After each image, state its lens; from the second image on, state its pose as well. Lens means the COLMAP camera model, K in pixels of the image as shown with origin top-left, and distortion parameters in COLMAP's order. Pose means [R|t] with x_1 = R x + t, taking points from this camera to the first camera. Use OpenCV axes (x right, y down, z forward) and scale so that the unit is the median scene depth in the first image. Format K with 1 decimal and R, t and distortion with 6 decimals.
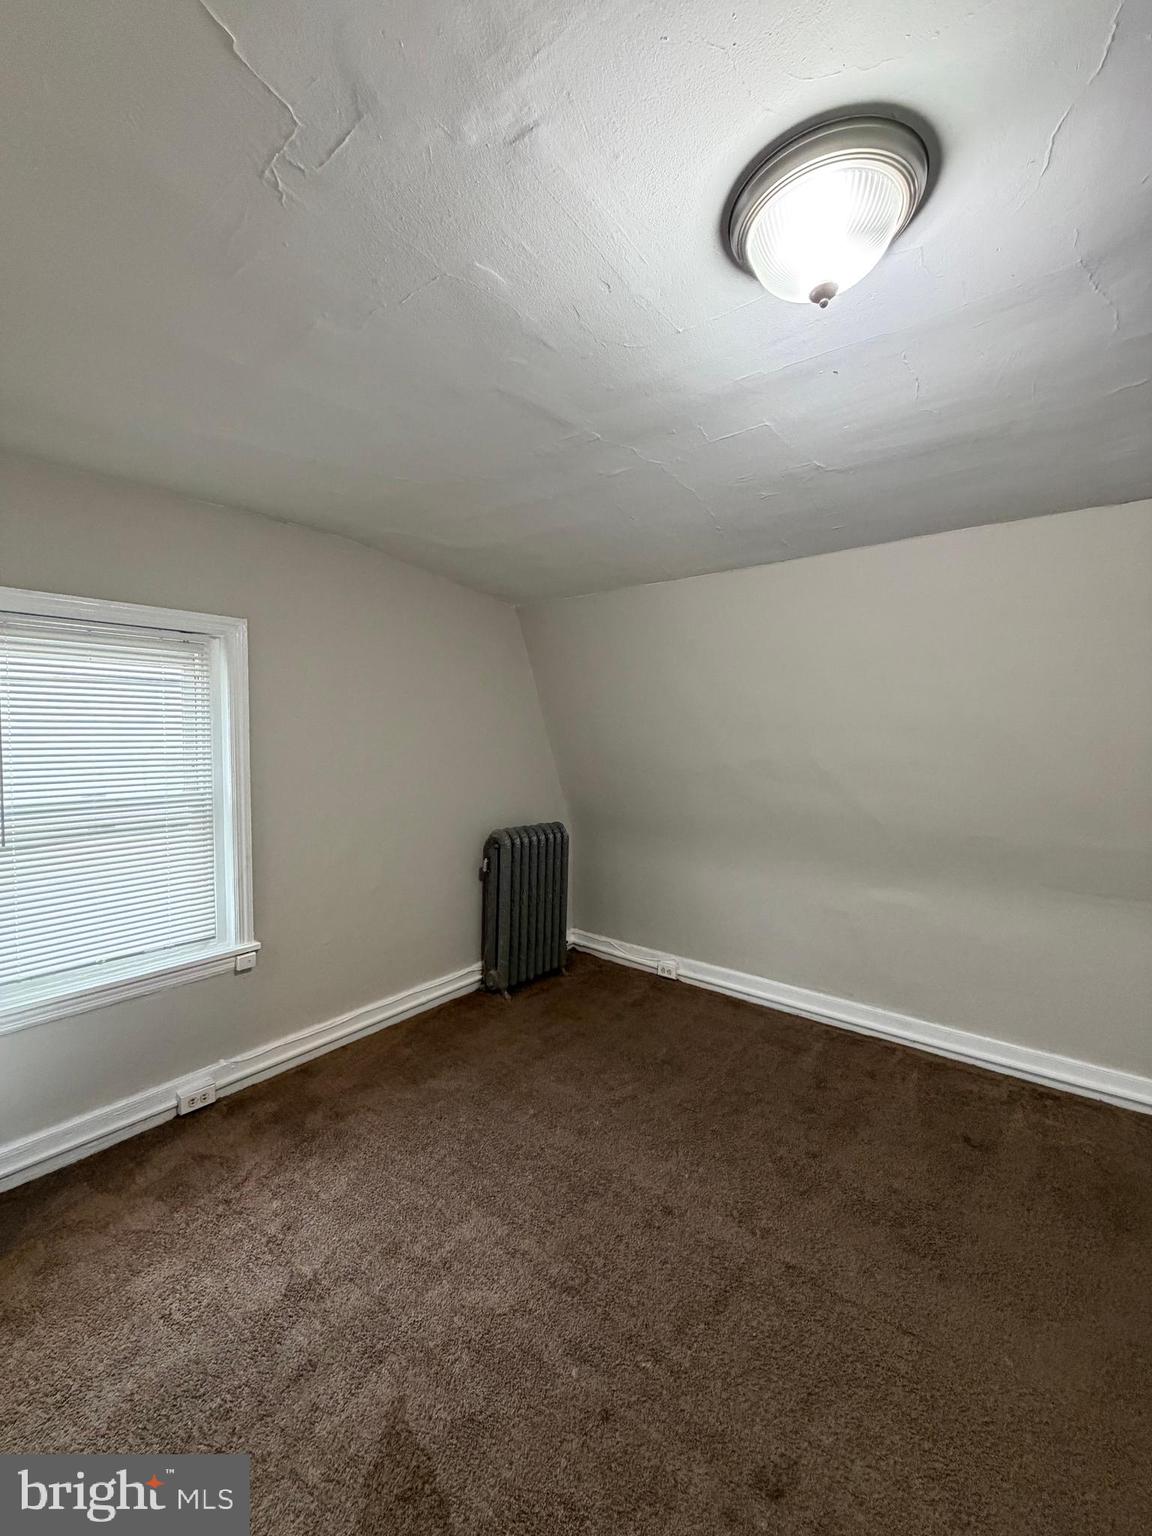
lens RADIAL K [[613.4, 0, 575.2], [0, 613.4, 767.8], [0, 0, 1]] dist [0.001417, 0.000008]
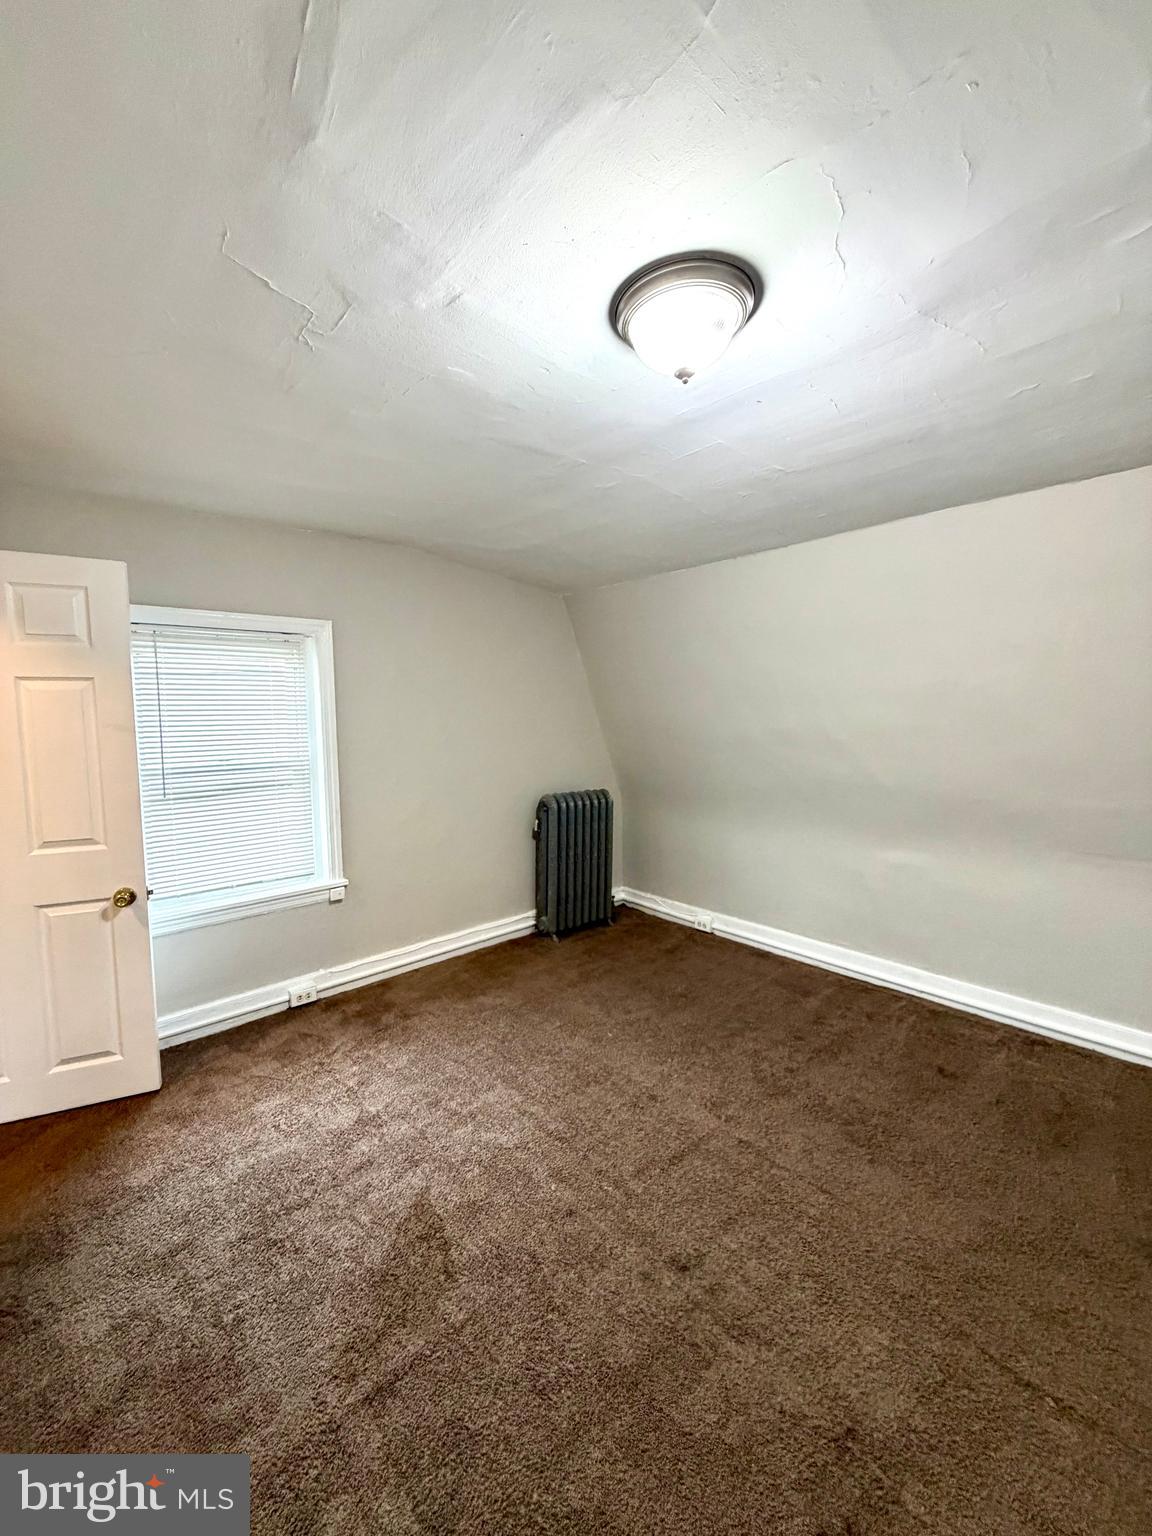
lens RADIAL K [[613.4, 0, 575.9], [0, 613.4, 769.2], [0, 0, 1]] dist [0.001417, 0.000008]
pose [[0.987095, -0.001974, -0.160125, 0.190017], [0.007844, 0.999320, 0.036034, 0.022568], [0.159945, -0.036825, 0.986439, -0.197900]]
